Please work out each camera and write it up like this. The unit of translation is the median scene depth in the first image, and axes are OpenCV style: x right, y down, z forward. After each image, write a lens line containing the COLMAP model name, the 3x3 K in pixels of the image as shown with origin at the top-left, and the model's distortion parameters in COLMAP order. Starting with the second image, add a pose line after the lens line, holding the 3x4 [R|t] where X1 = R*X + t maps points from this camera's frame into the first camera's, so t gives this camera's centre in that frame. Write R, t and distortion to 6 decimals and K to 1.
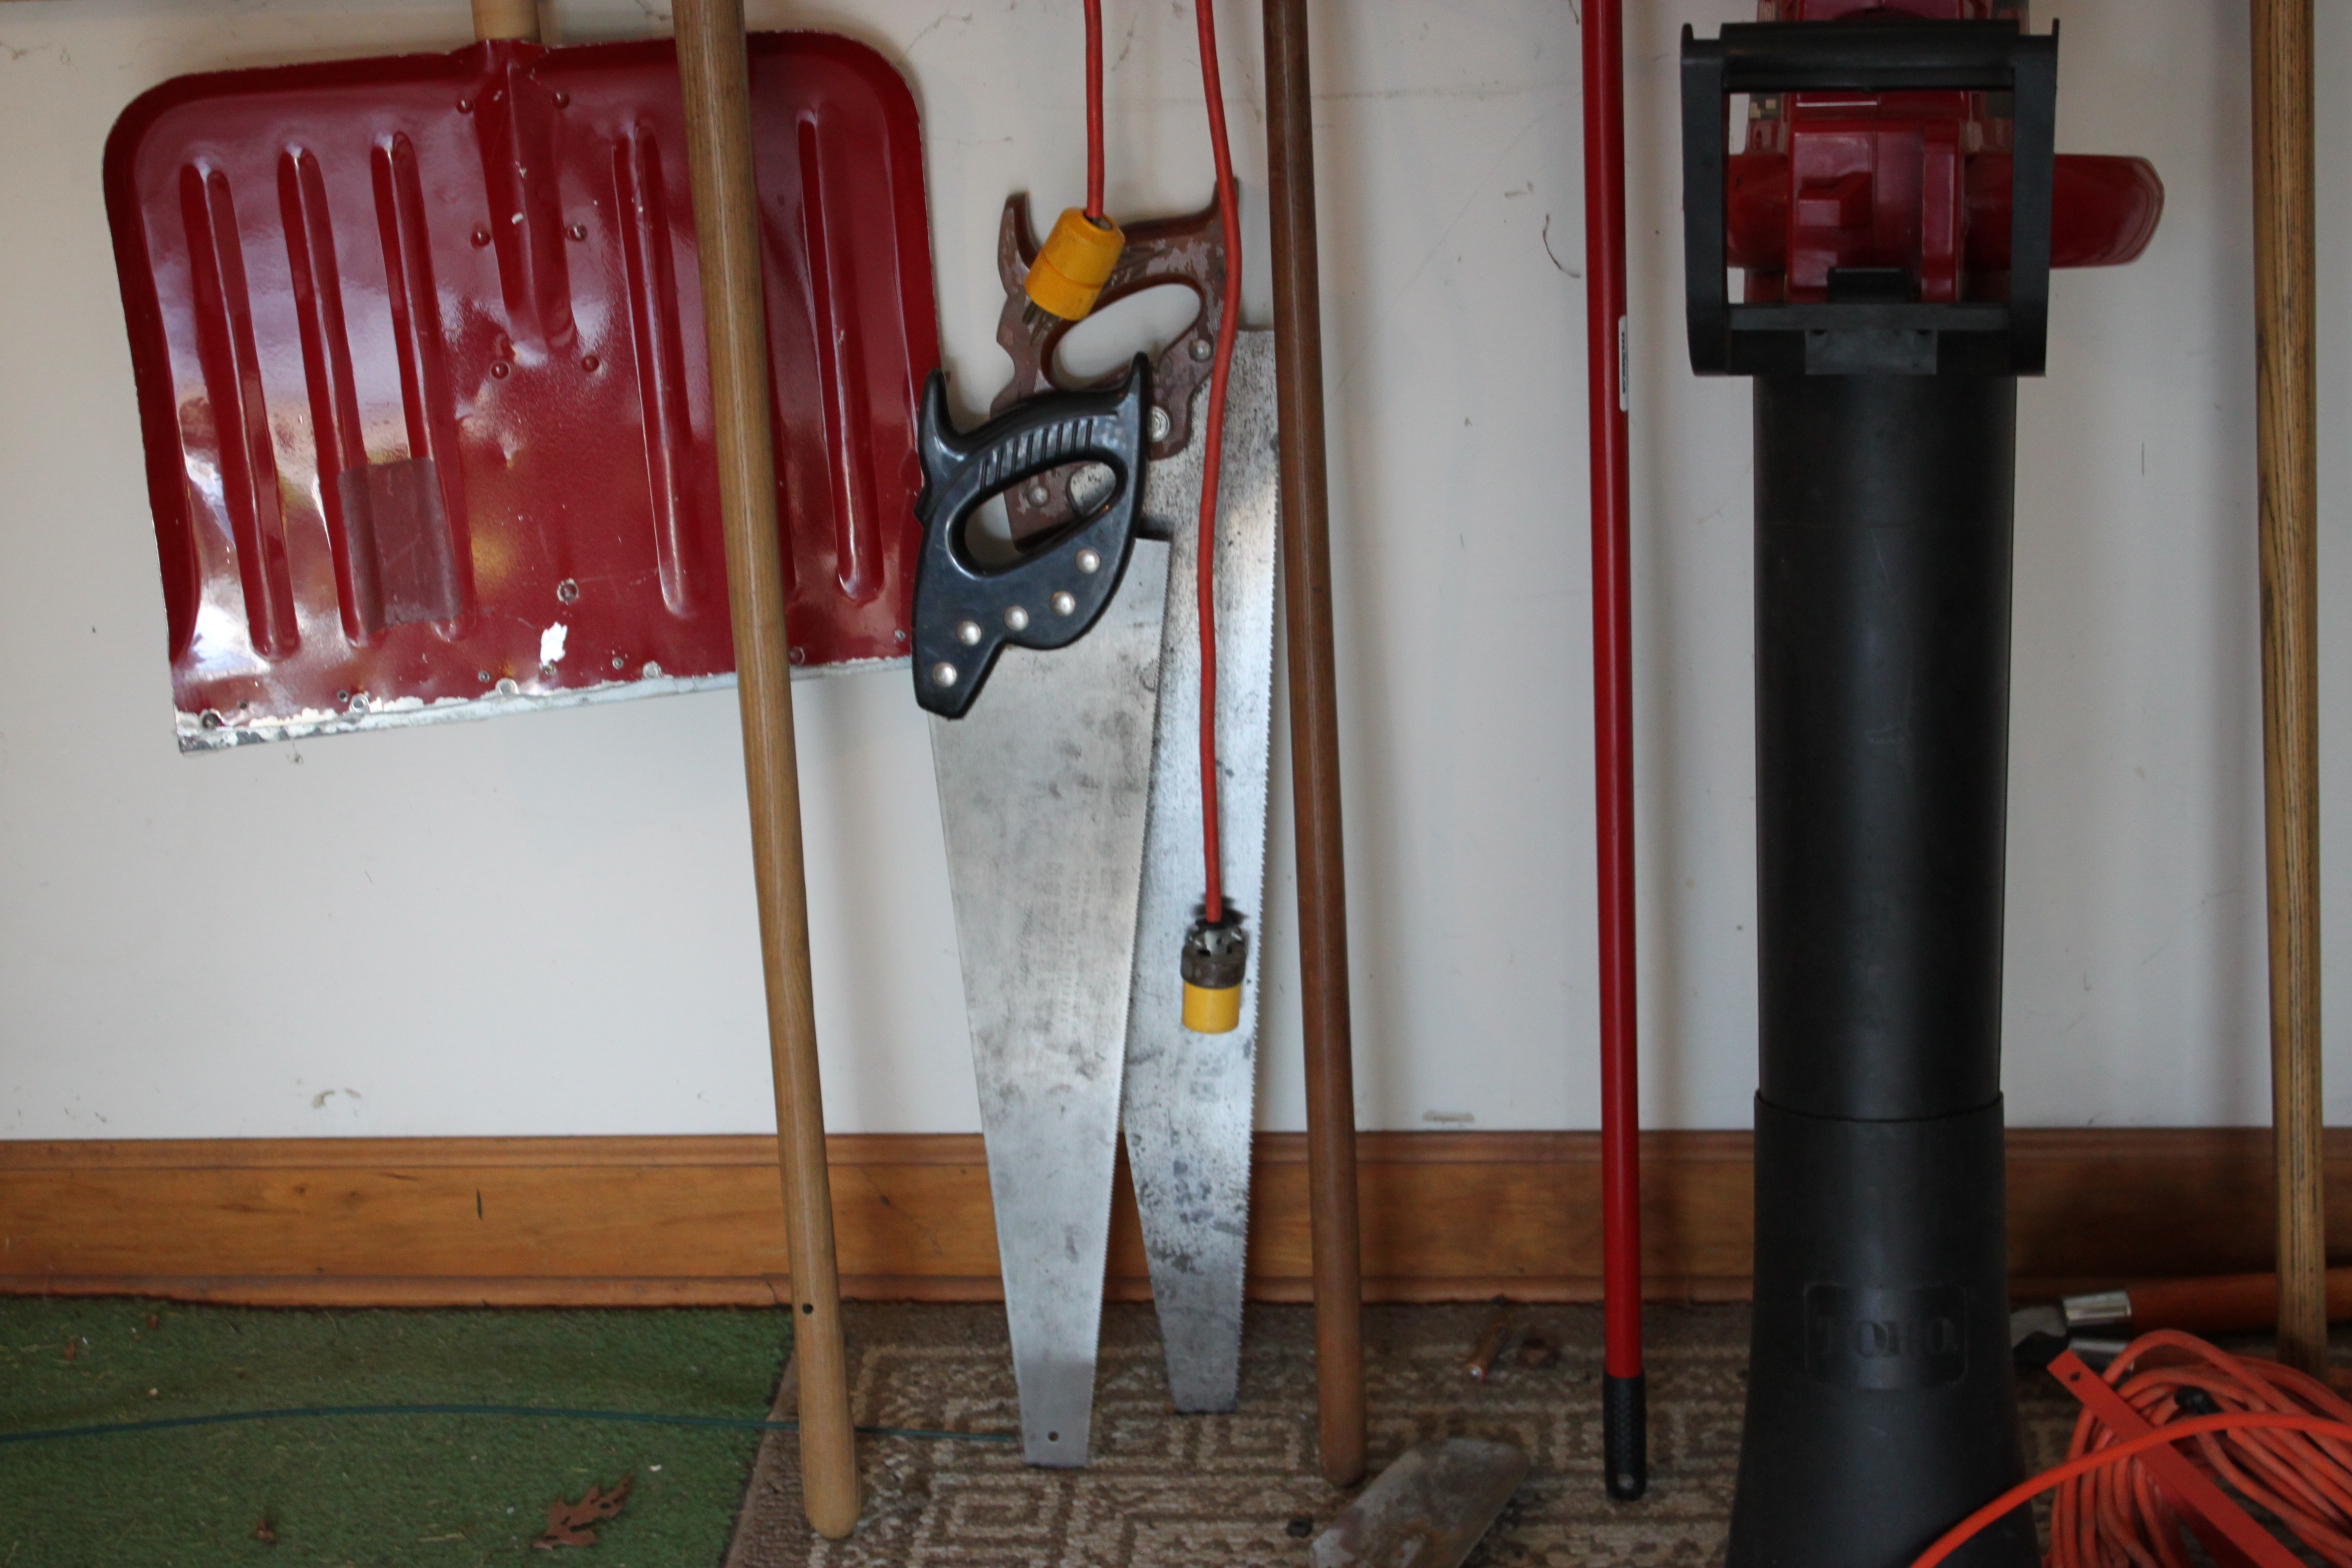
lens RADIAL K [[3962.7, 0, 1184.8], [0, 3962.7, 789.4], [0, 0, 1]] dist [0.000309, 0.000000]
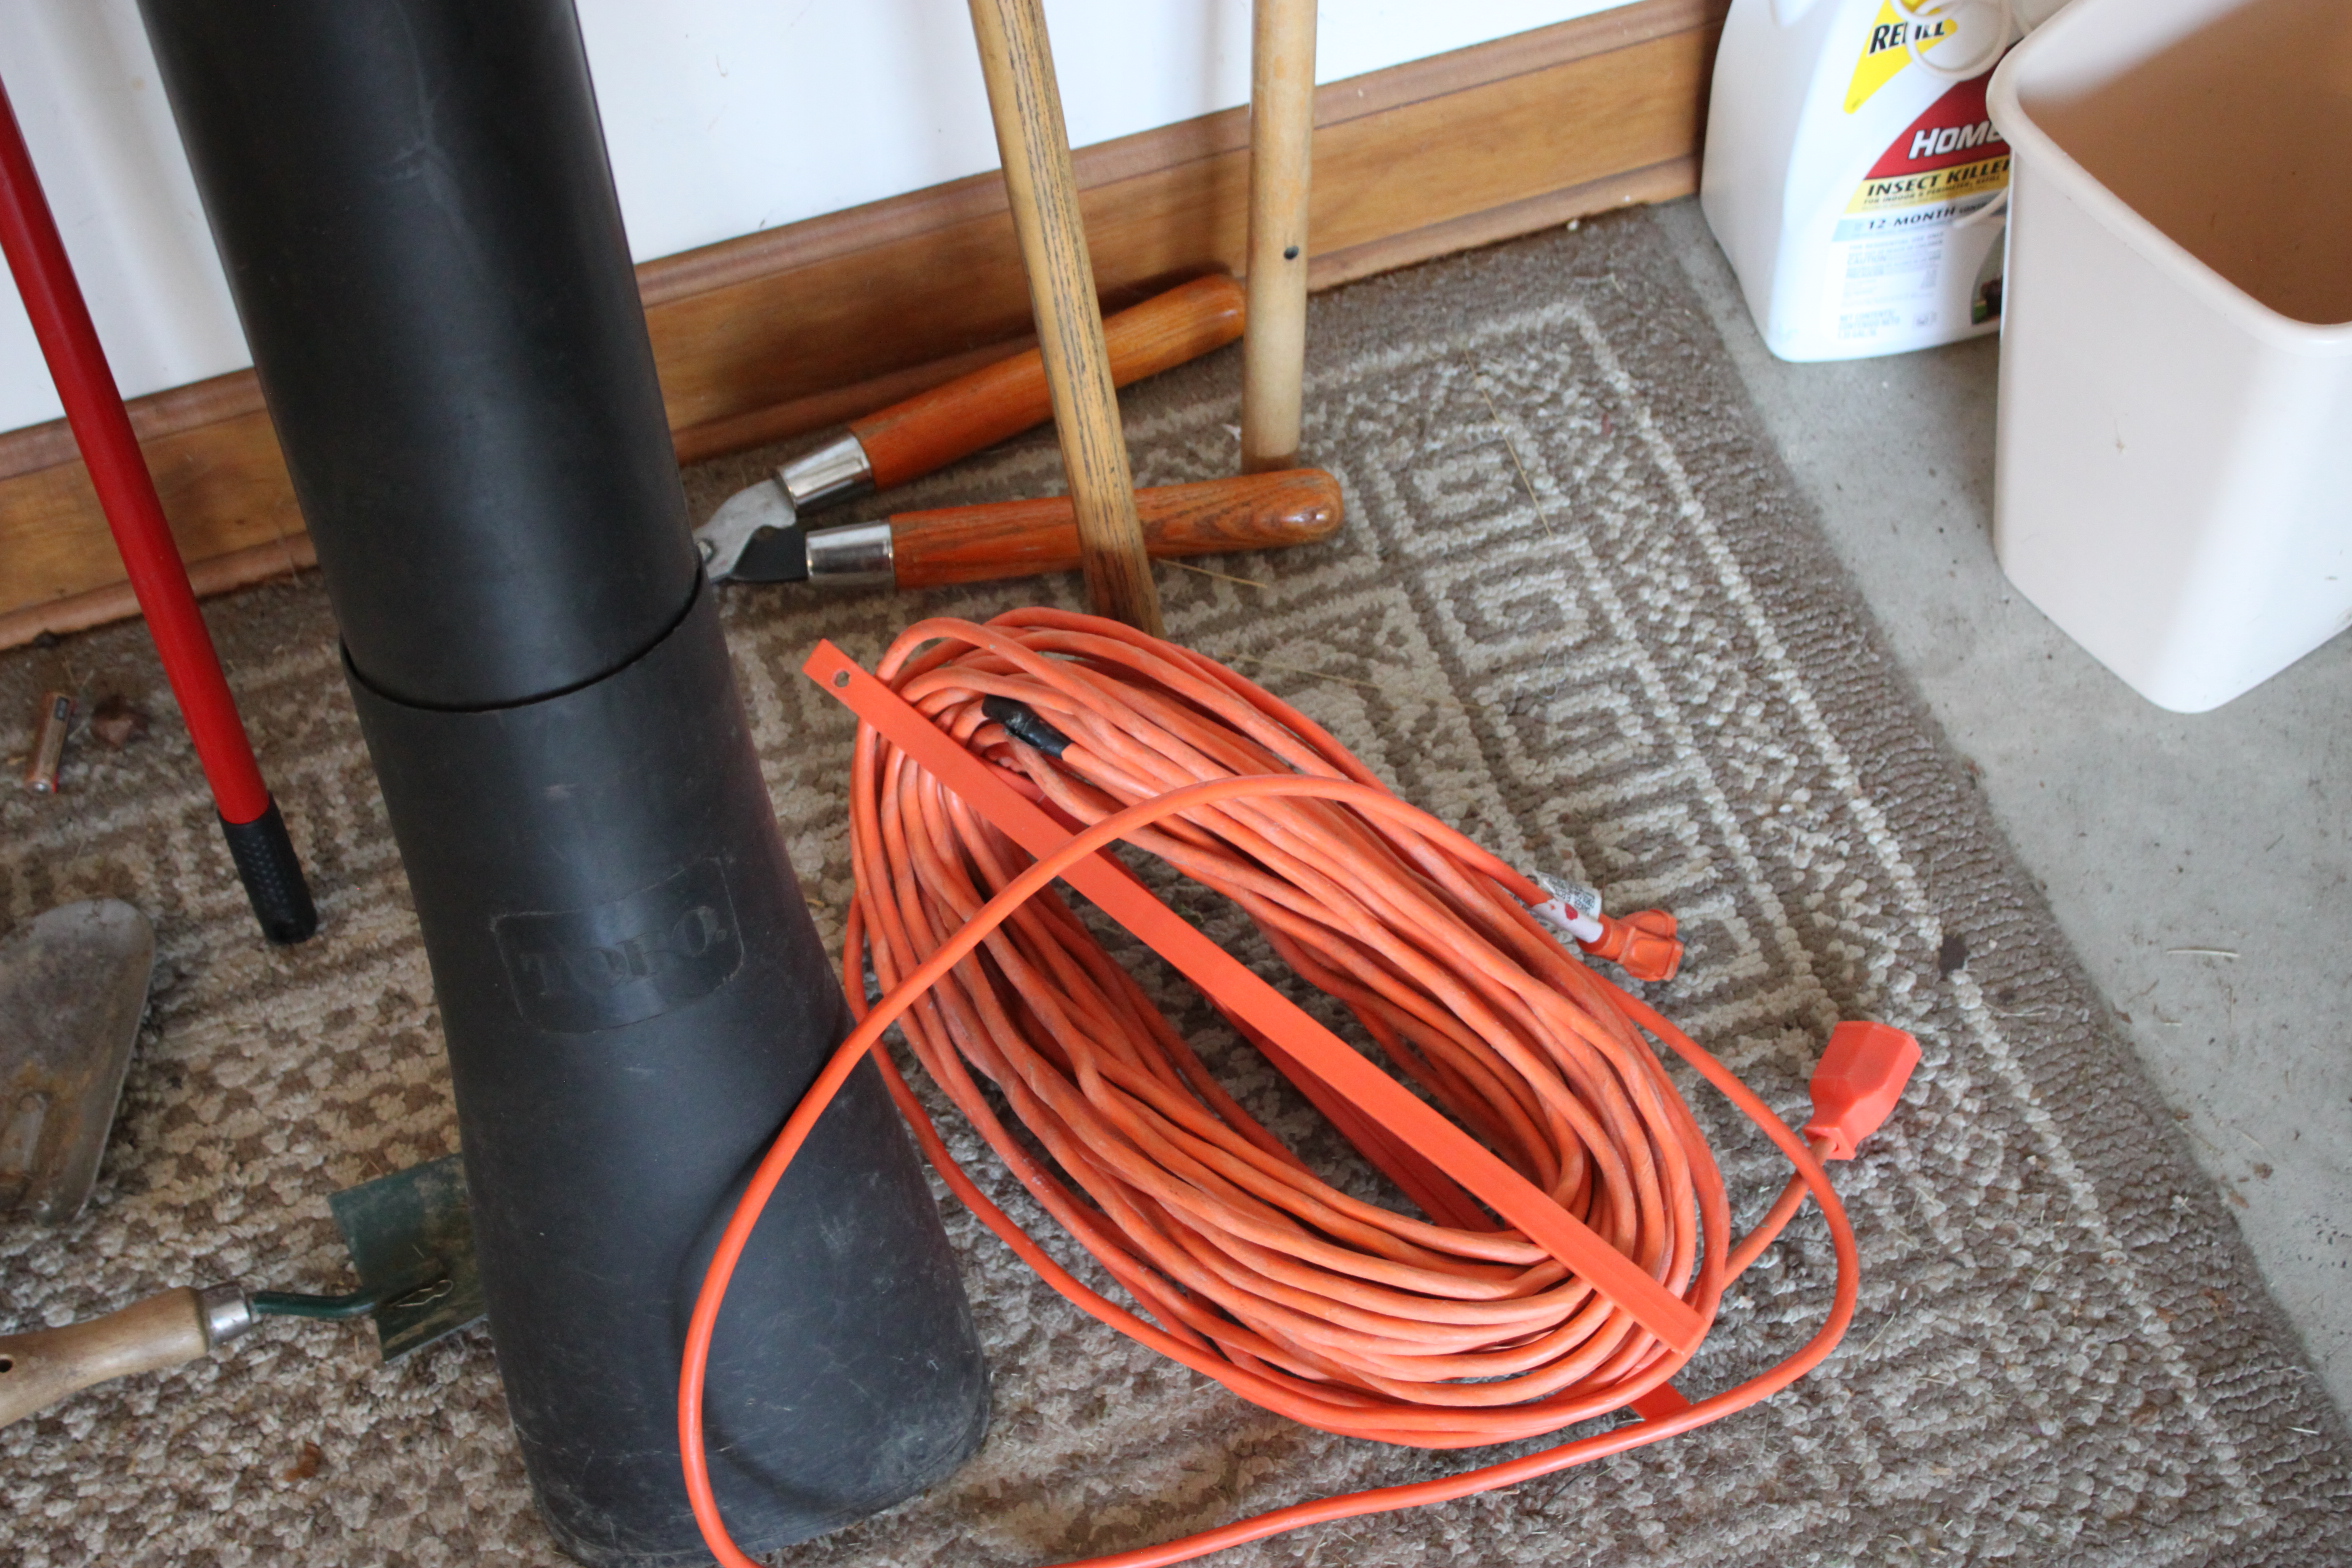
lens RADIAL K [[3711.2, 0, 1168.1], [0, 3711.2, 773.2], [0, 0, 1]] dist [-0.011998, 0.000000]
pose [[0.912422, -0.312164, 0.264651, 0.084230], [0.162160, 0.869507, 0.466542, -0.141982], [-0.375753, -0.382767, 0.843978, 0.355148]]
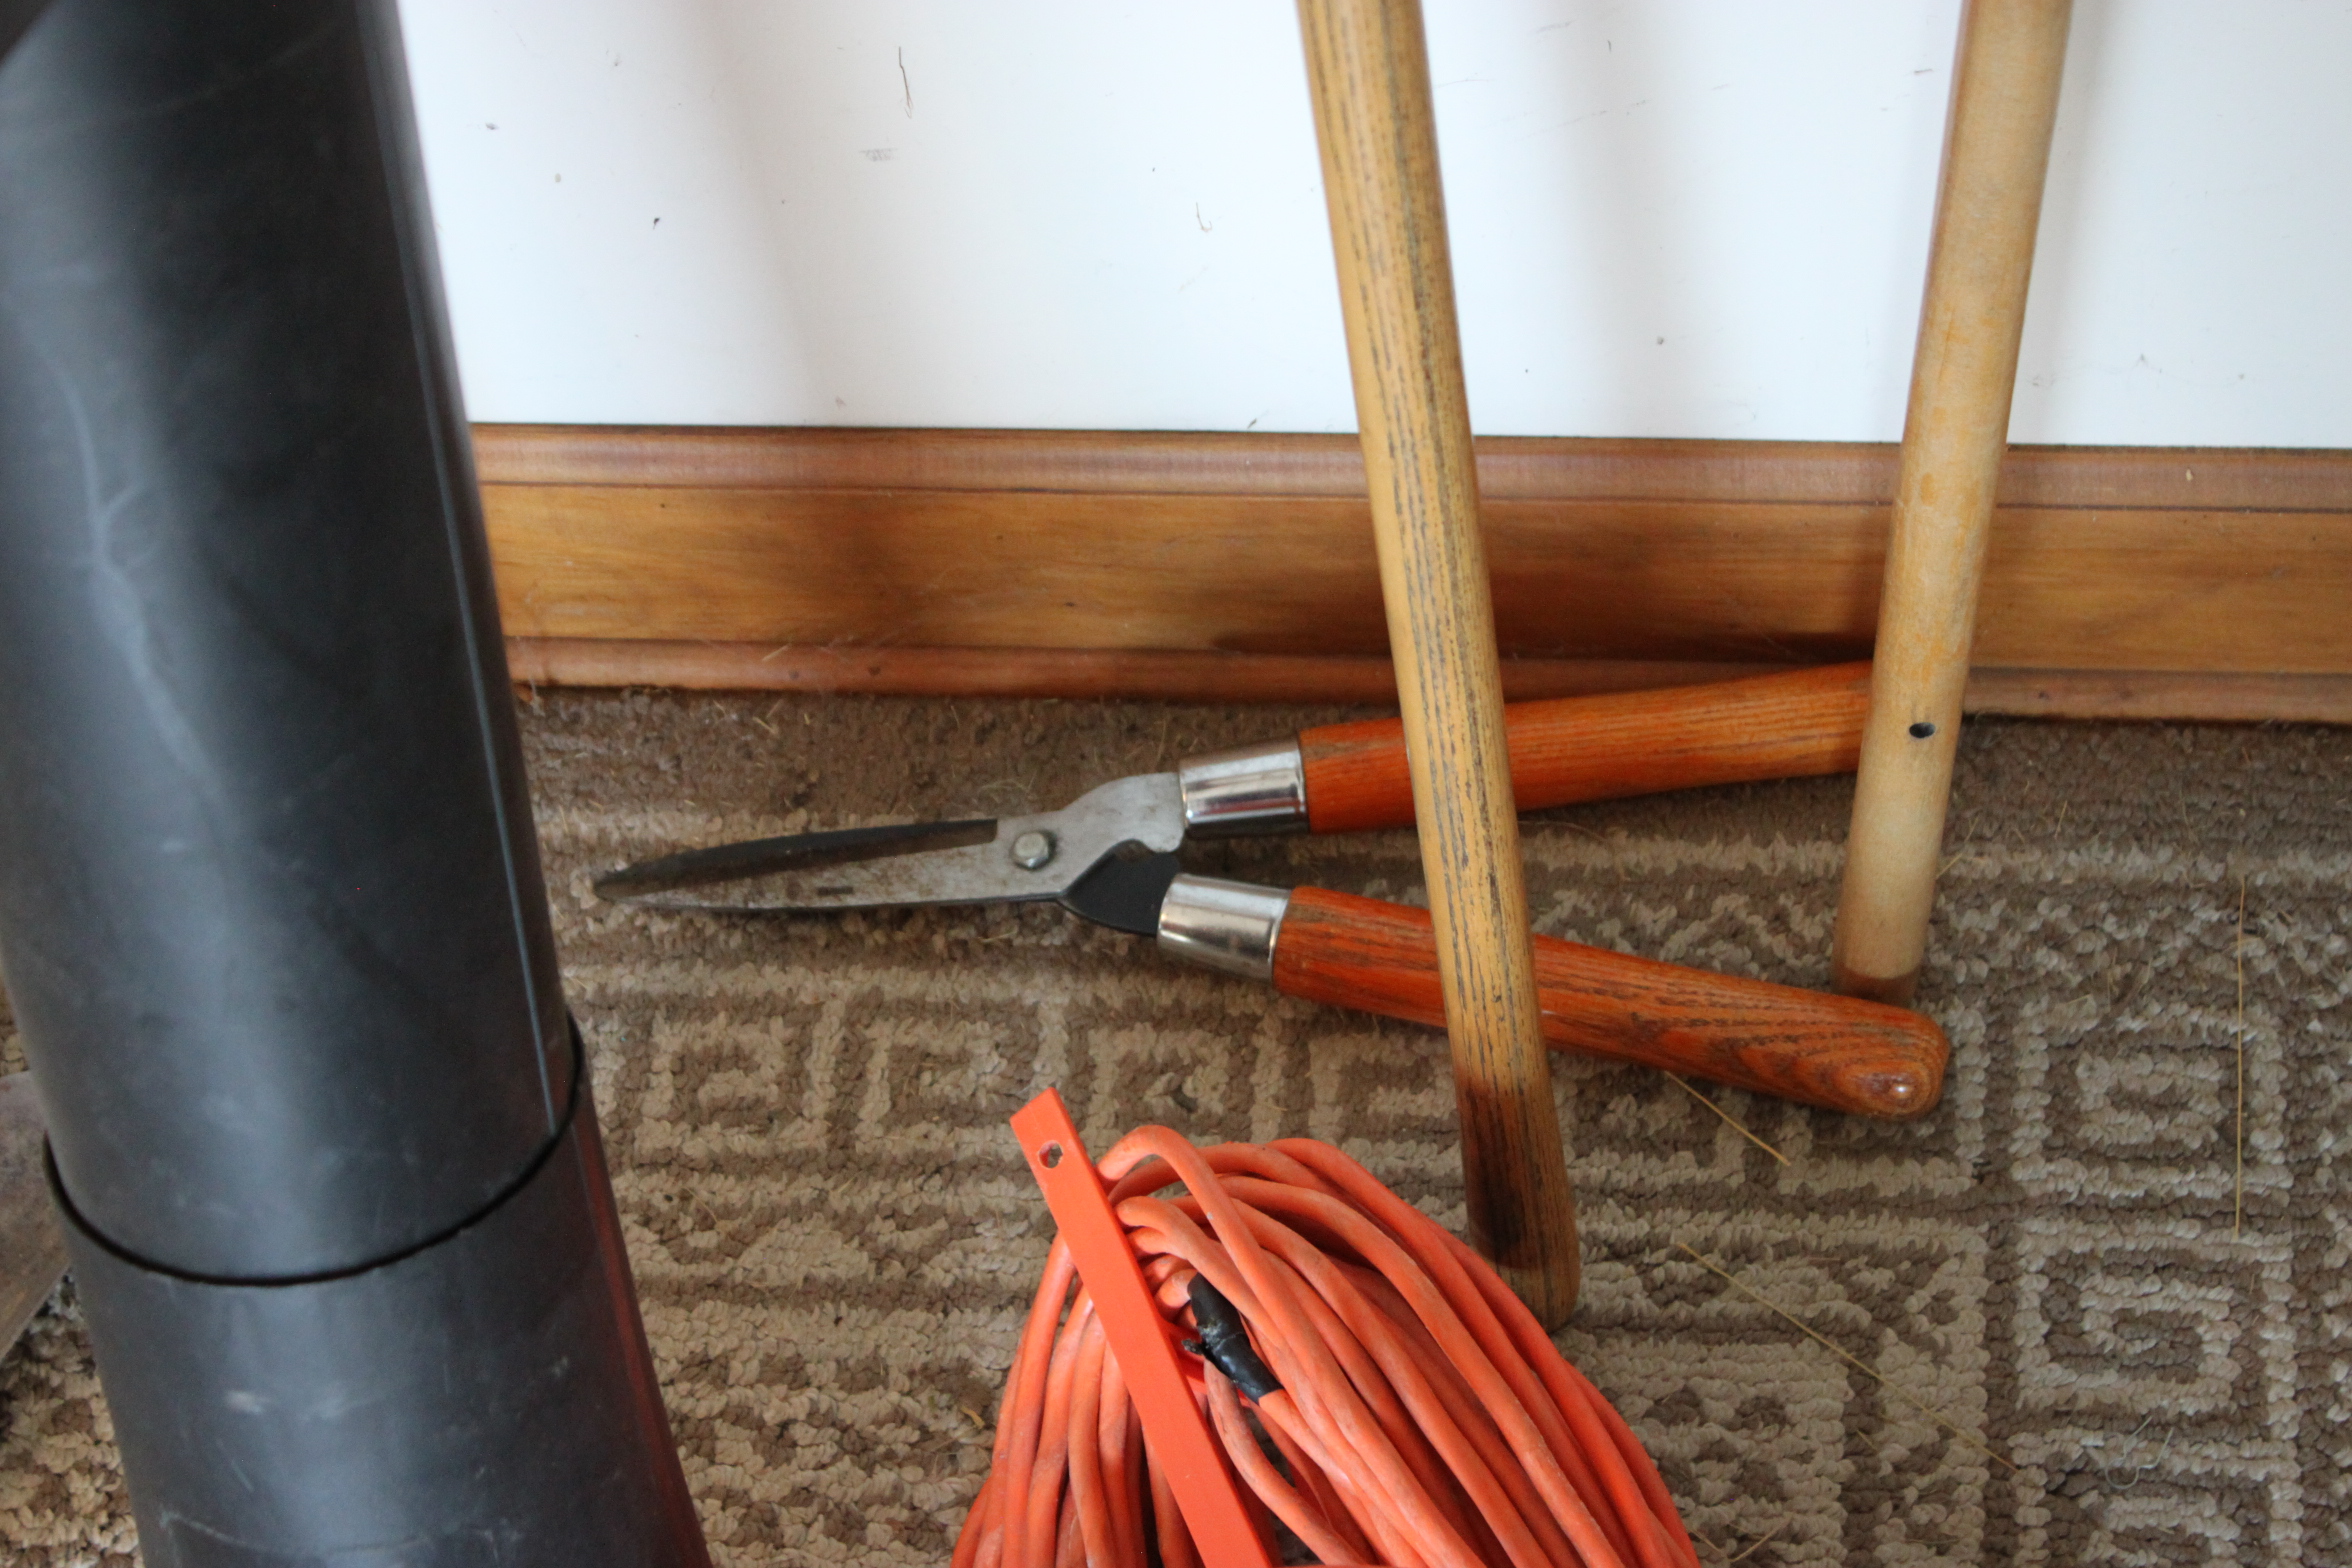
lens RADIAL K [[4890.6, 0, 1172.7], [0, 4890.6, 786.2], [0, 0, 1]] dist [0.061801, 0.000000]
pose [[0.999164, -0.021970, -0.034478, 0.245293], [0.036190, 0.867609, 0.495928, -0.192515], [0.019018, -0.496761, 0.867679, 0.442811]]
